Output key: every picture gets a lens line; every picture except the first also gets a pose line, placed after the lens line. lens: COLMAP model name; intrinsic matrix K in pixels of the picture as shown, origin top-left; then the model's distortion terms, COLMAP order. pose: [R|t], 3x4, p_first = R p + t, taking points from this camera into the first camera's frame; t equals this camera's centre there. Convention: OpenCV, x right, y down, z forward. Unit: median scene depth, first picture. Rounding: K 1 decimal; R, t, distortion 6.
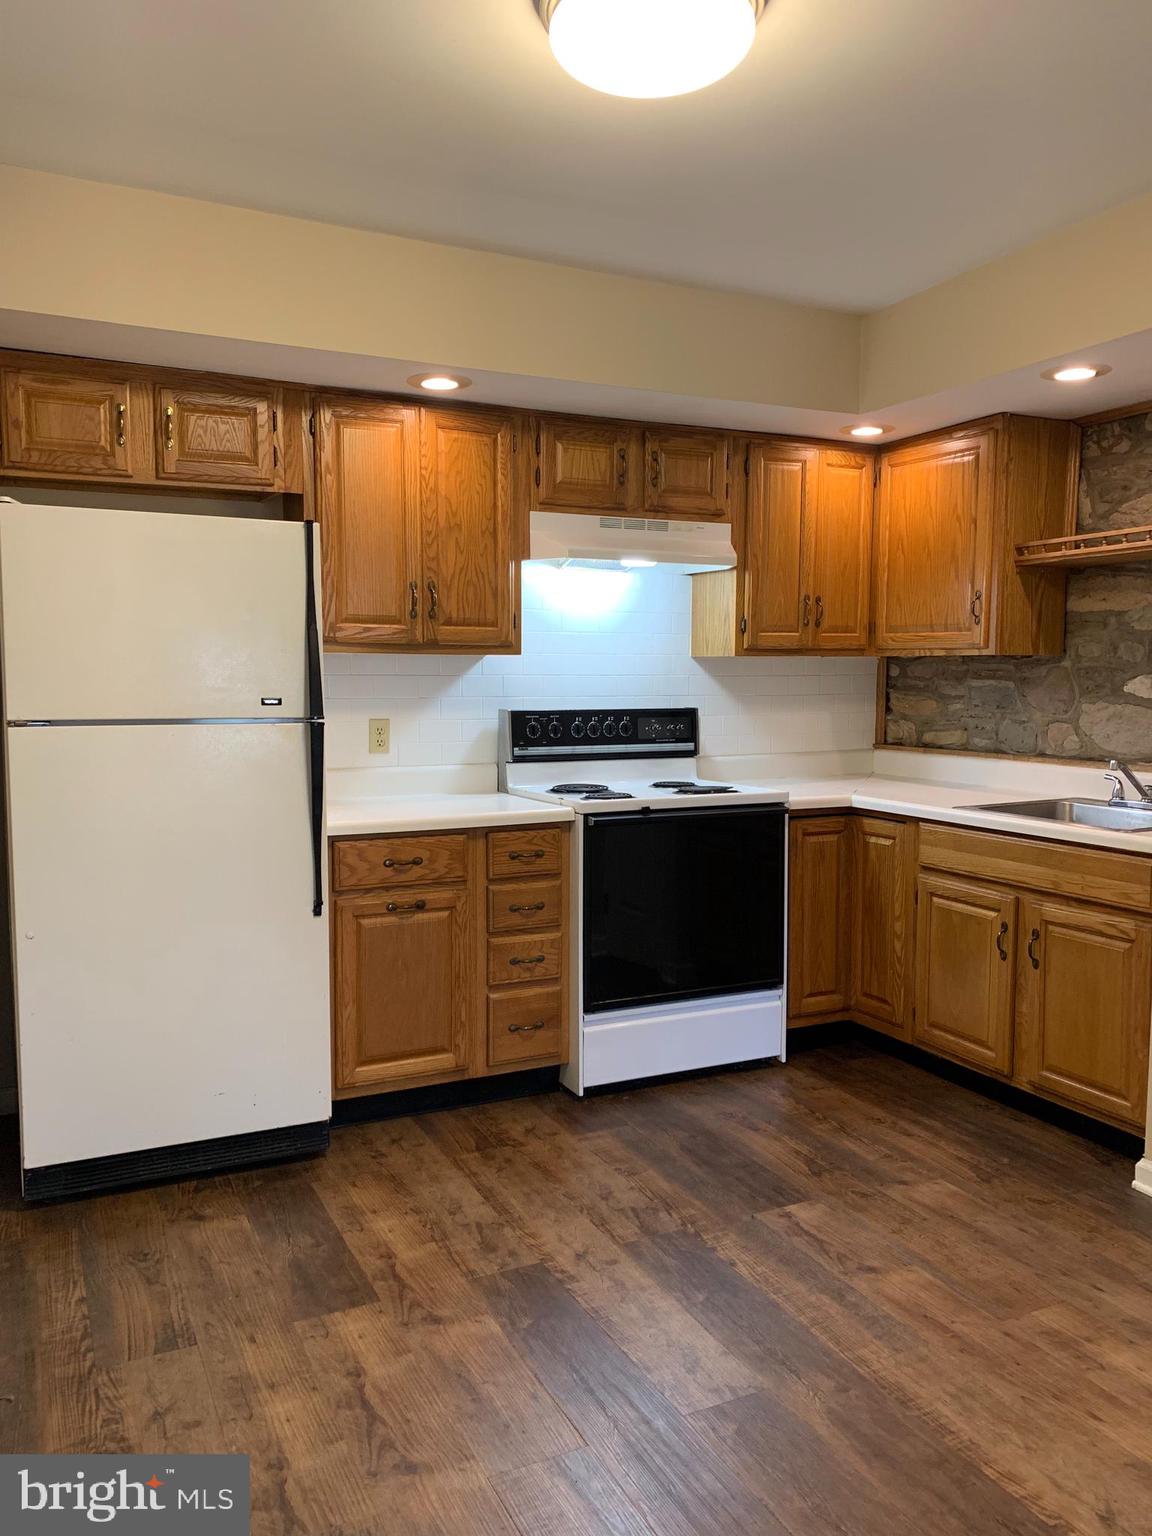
lens RADIAL K [[1164.0, 0, 573.9], [0, 1164.0, 773.7], [0, 0, 1]] dist [0.027069, -0.025862]
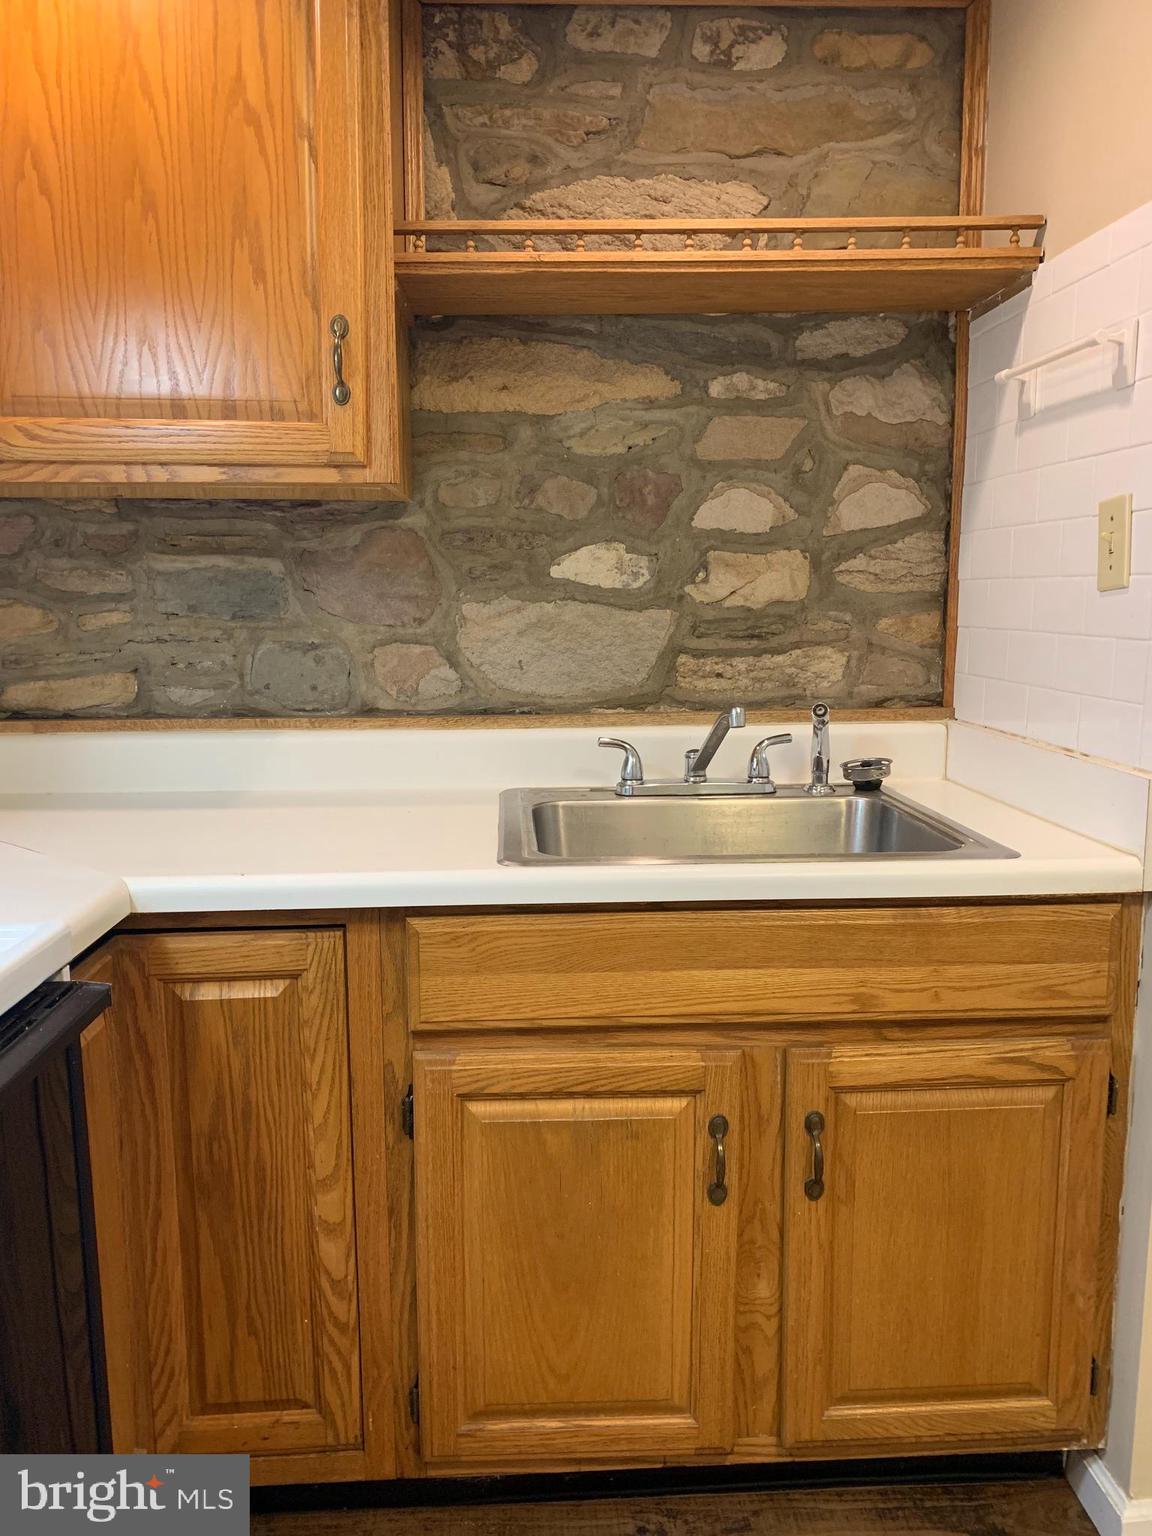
lens RADIAL K [[1164.0, 0, 530.0], [0, 1164.0, 783.7], [0, 0, 1]] dist [0.027069, -0.025862]
pose [[0.392871, -0.140295, 0.908829, -0.016988], [0.085759, 0.989577, 0.115688, -0.039813], [-0.915586, 0.032490, 0.400807, 0.806125]]
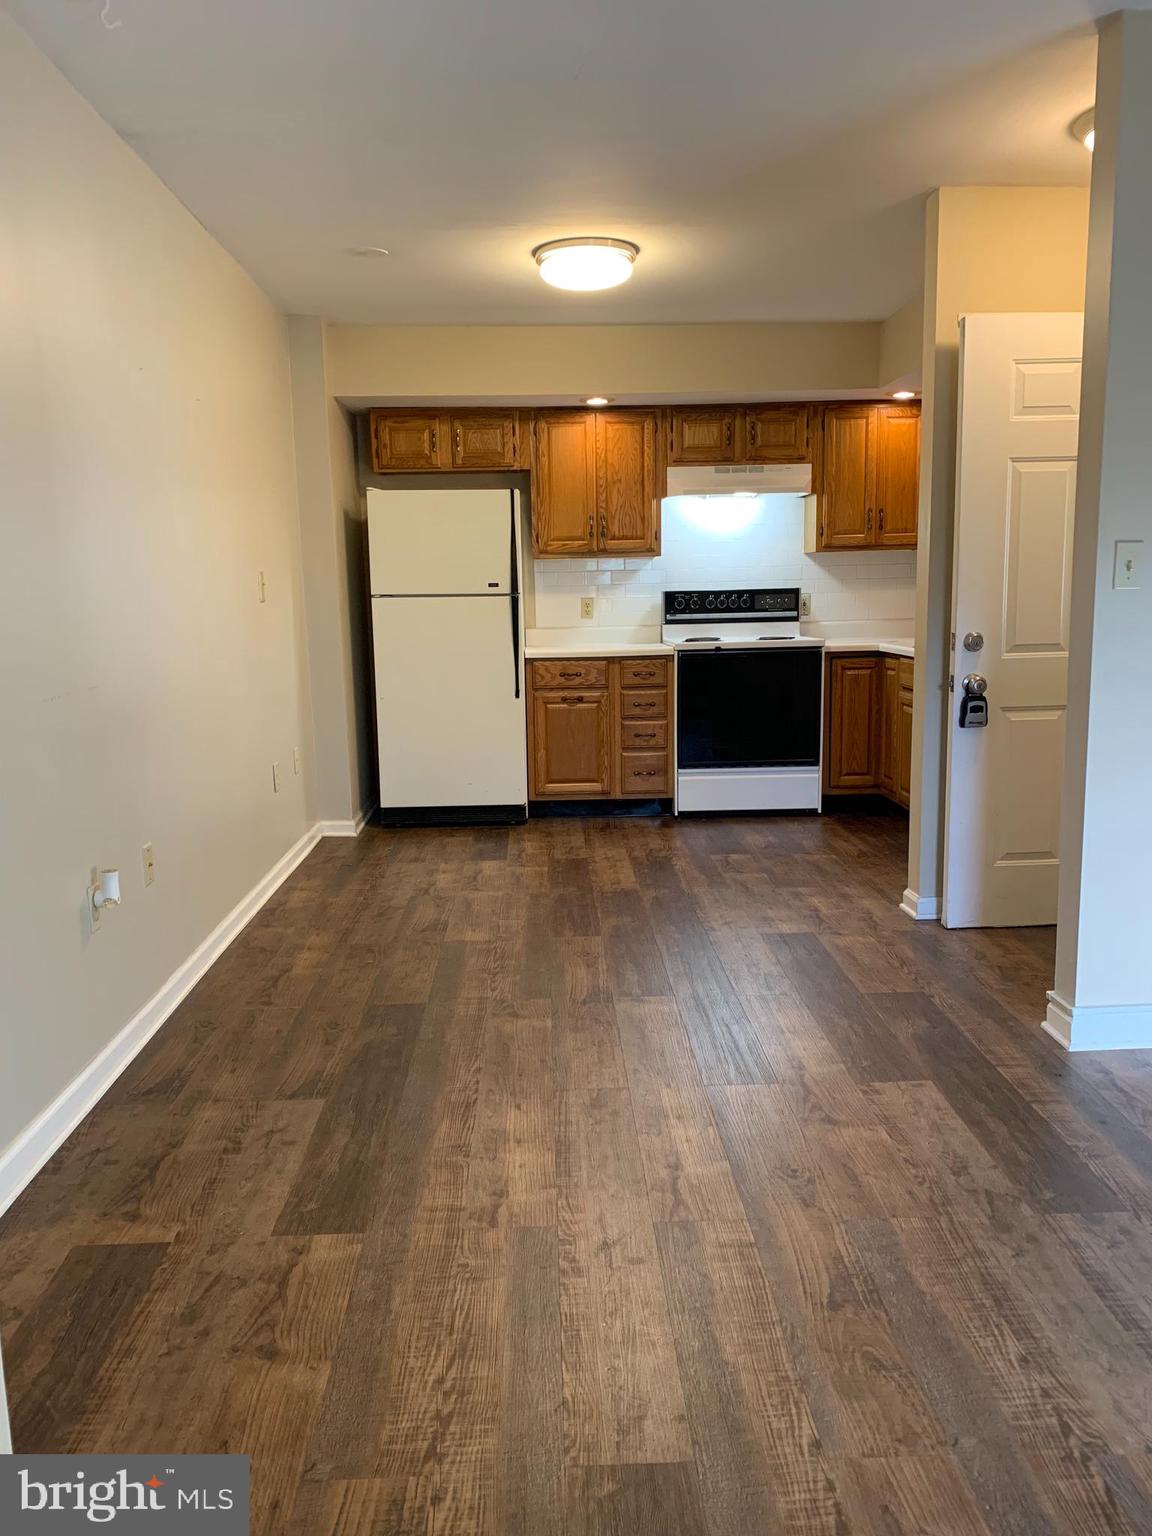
lens RADIAL K [[1164.0, 0, 560.5], [0, 1164.0, 765.4], [0, 0, 1]] dist [0.027069, -0.025862]
pose [[0.913136, 0.041280, -0.405560, 0.510420], [-0.012208, 0.997183, 0.074011, 0.073959], [0.407472, -0.062631, 0.911067, -0.586840]]
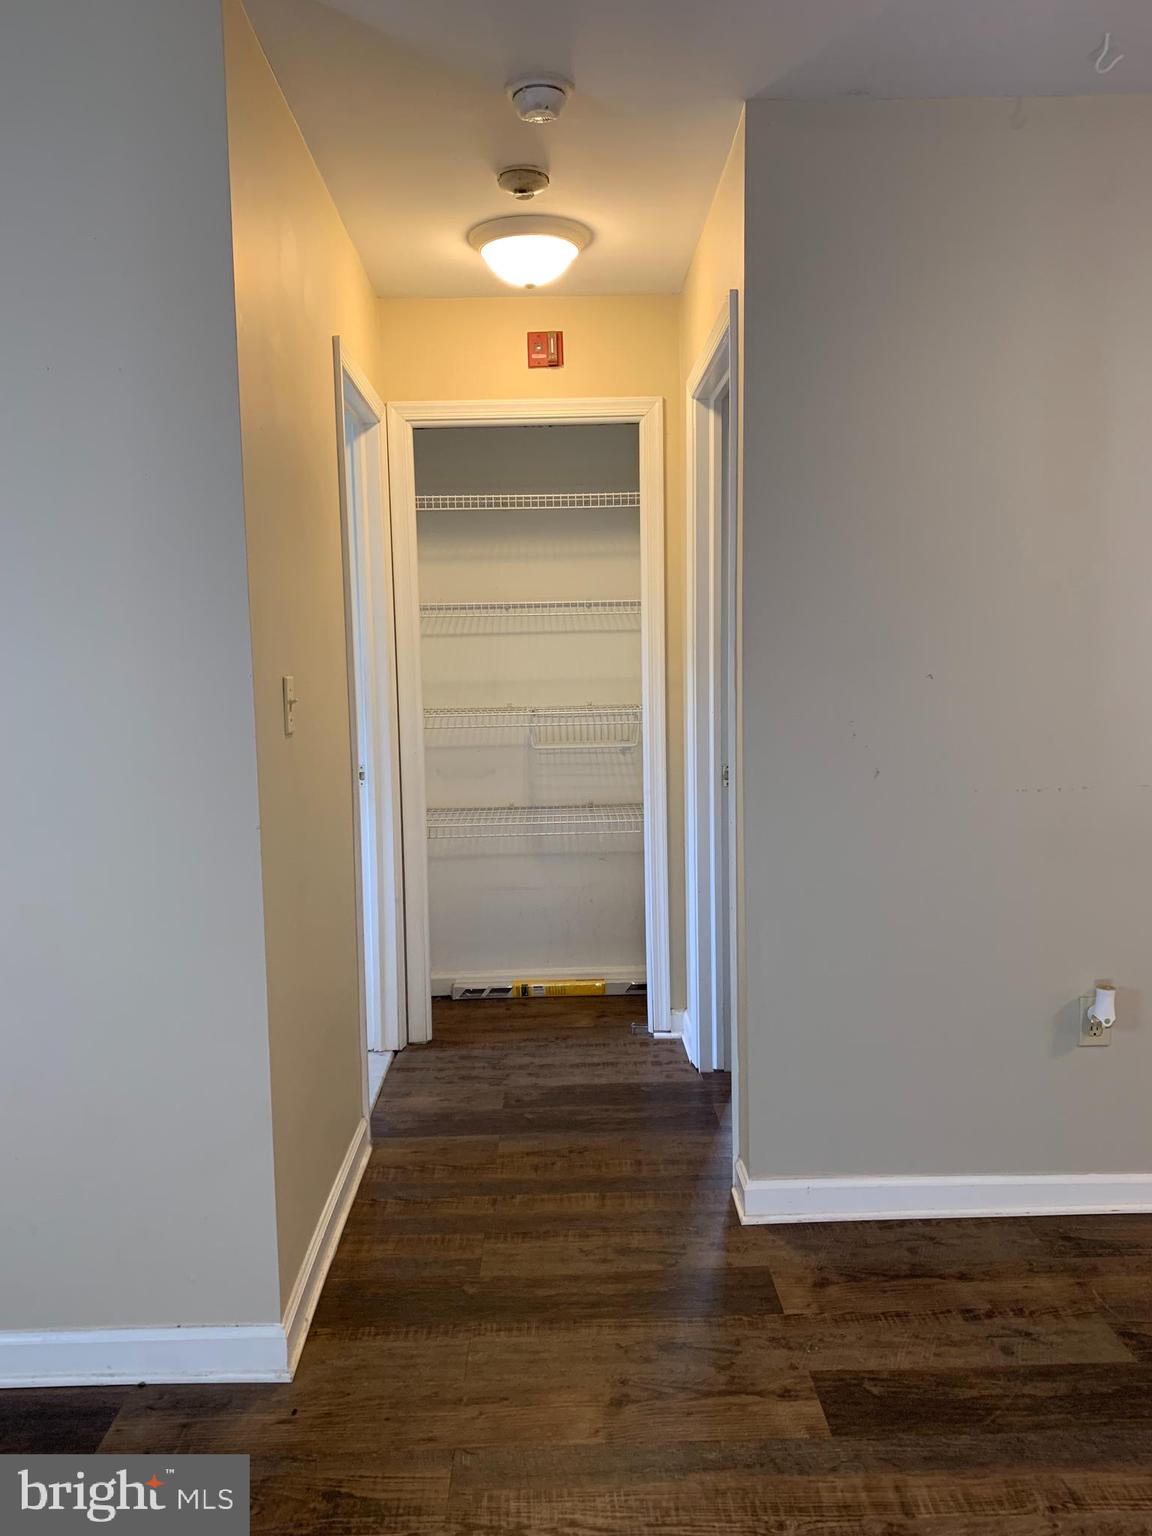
lens RADIAL K [[1164.0, 0, 574.3], [0, 1164.0, 770.6], [0, 0, 1]] dist [0.027069, -0.025862]
pose [[-0.409291, 0.092074, -0.907746, 0.673145], [-0.062412, 0.989740, 0.128531, 0.008572], [0.910267, 0.109261, -0.399345, -0.031997]]
